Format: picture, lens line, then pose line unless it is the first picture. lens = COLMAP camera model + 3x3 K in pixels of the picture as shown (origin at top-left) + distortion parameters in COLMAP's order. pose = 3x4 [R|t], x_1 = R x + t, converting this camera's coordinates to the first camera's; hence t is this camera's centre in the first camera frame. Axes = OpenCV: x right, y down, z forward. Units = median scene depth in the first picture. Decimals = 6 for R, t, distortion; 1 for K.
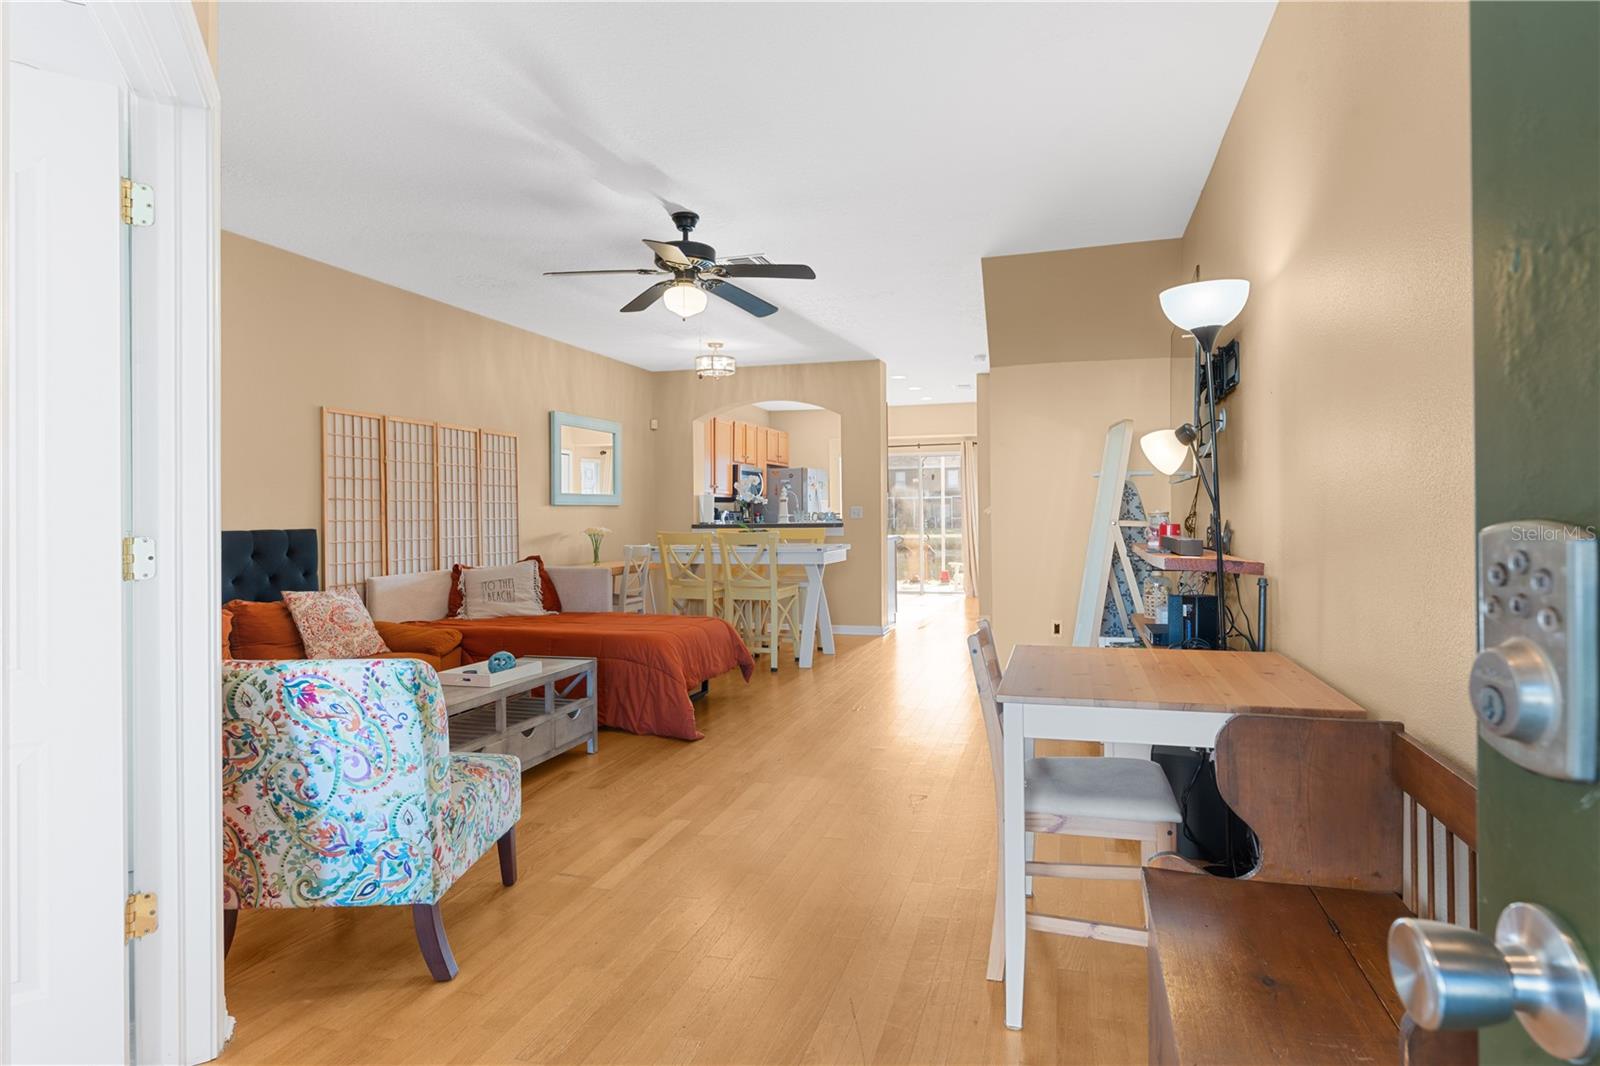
lens RADIAL K [[820.3, 0, 822.7], [0, 820.3, 507.6], [0, 0, 1]] dist [0.002238, 0.000477]
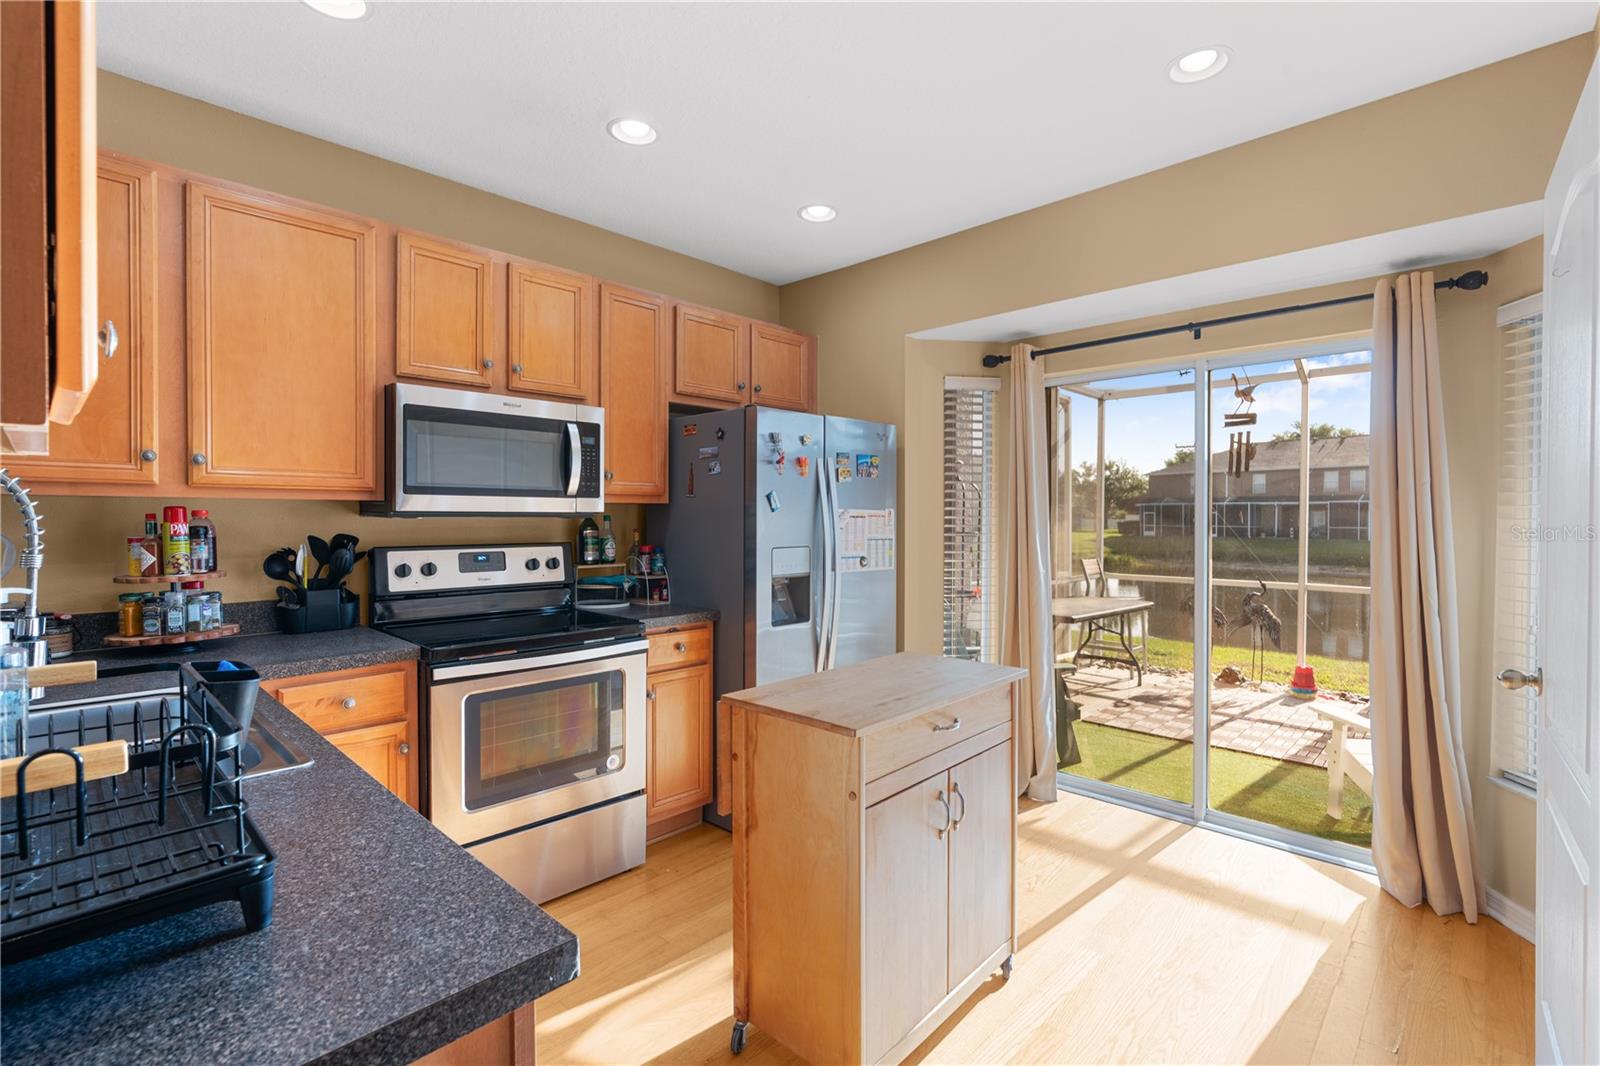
lens RADIAL K [[722.1, 0, 797.6], [0, 722.1, 518.7], [0, 0, 1]] dist [-0.004709, 0.000120]
pose [[0.886930, 0.012377, -0.461738, 0.240903], [-0.007382, 0.999893, 0.012623, -0.018183], [0.461845, -0.007787, 0.886926, 1.540002]]
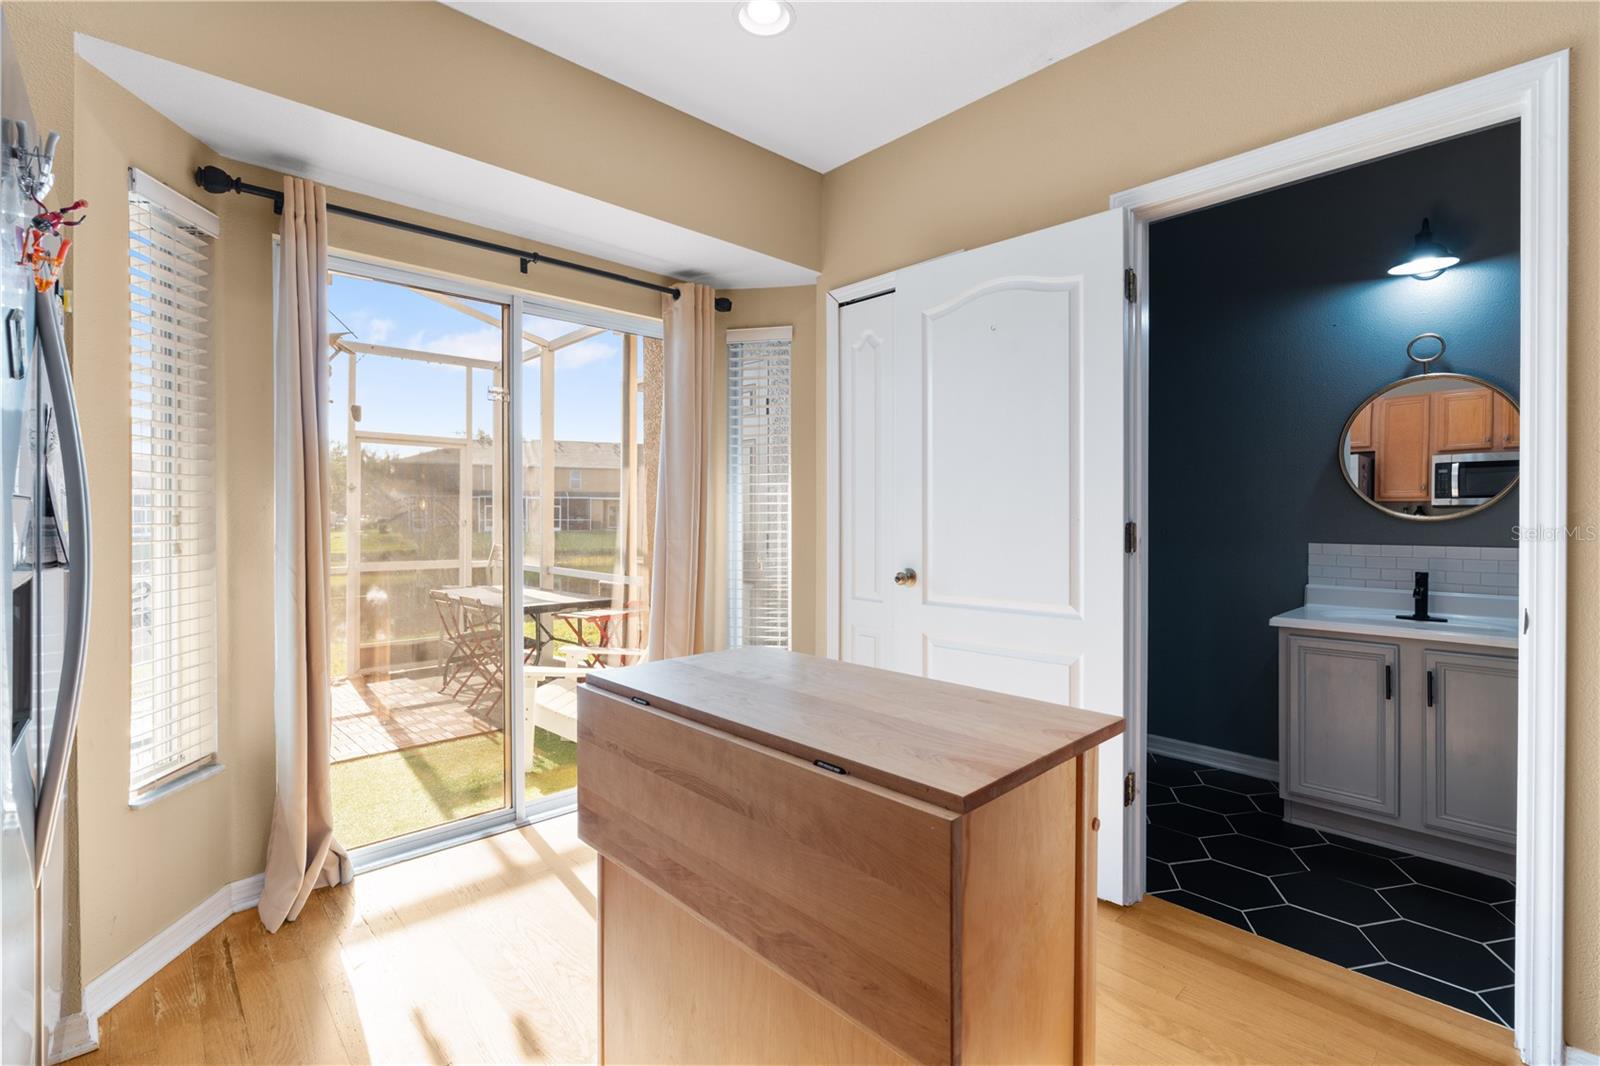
lens RADIAL K [[722.1, 0, 797.6], [0, 722.1, 518.7], [0, 0, 1]] dist [-0.004709, 0.000120]
pose [[0.498717, 0.008693, 0.866721, -0.086708], [-0.016994, 0.999856, -0.000250, 0.013466], [-0.866598, -0.014604, 0.498793, 1.780654]]
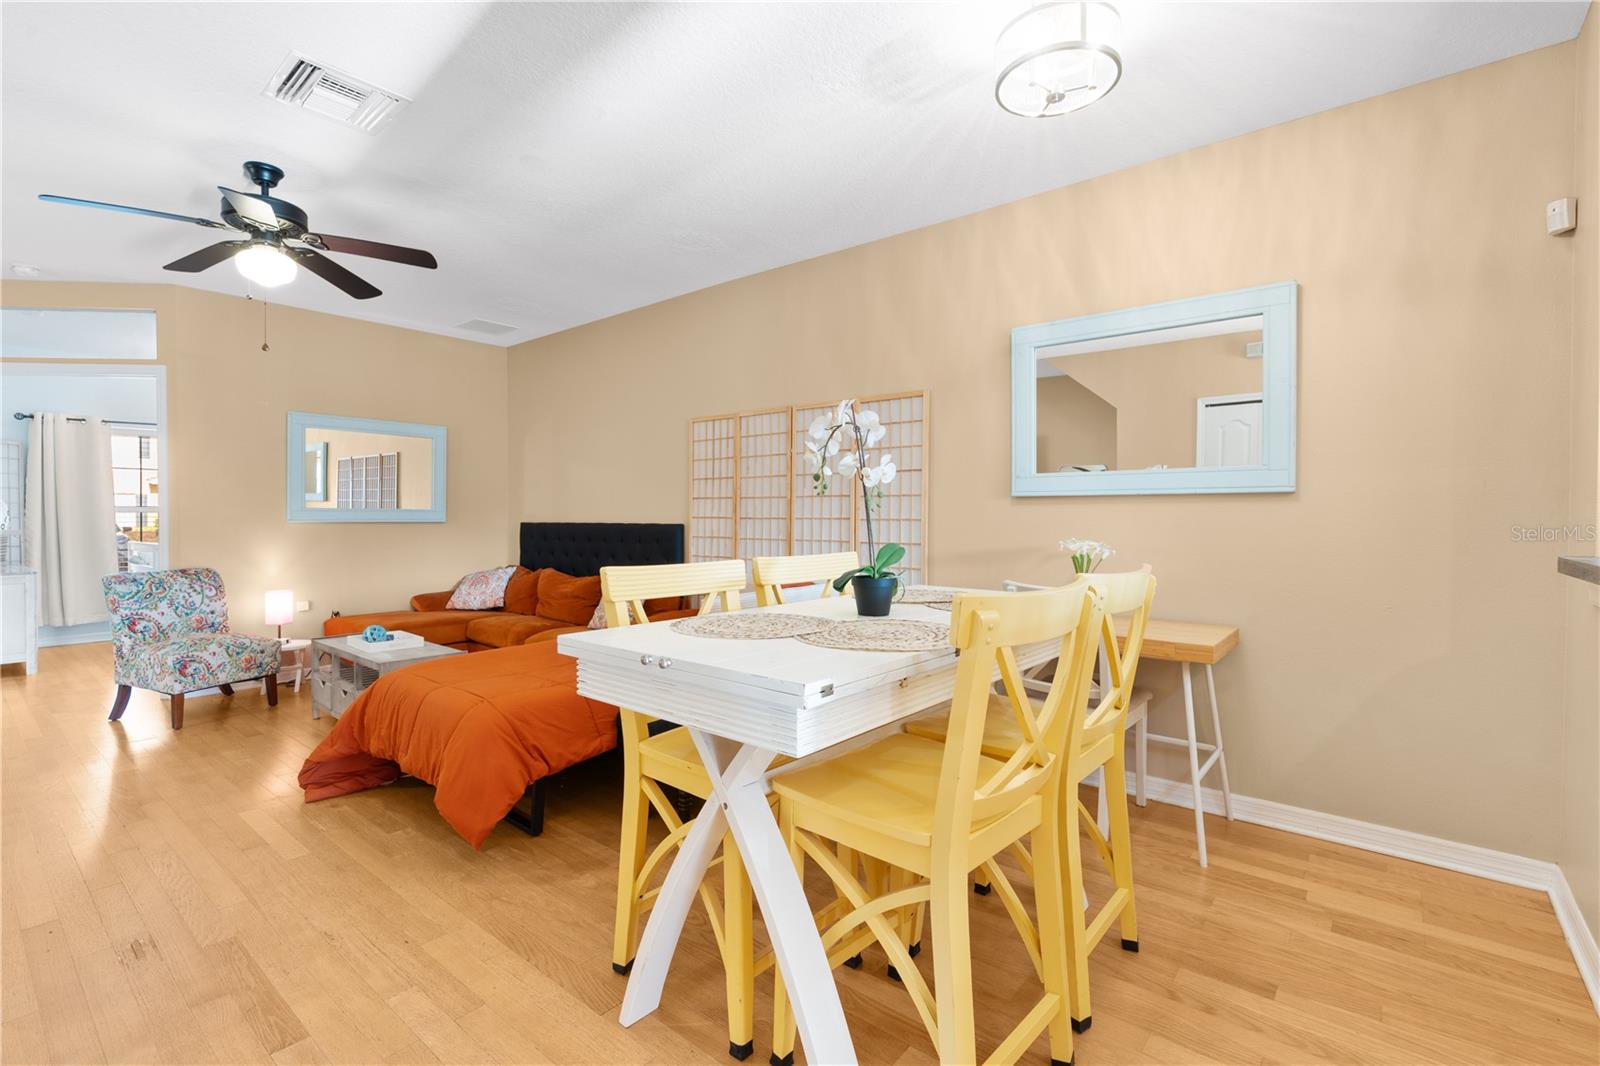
lens RADIAL K [[719.8, 0, 801.3], [0, 719.8, 524.0], [0, 0, 1]] dist [-0.000073, 0.000110]
pose [[-0.390230, 0.022293, -0.920447, 0.231717], [0.010410, 0.999750, 0.019800, 0.006950], [0.920658, -0.001856, -0.390365, 1.350631]]
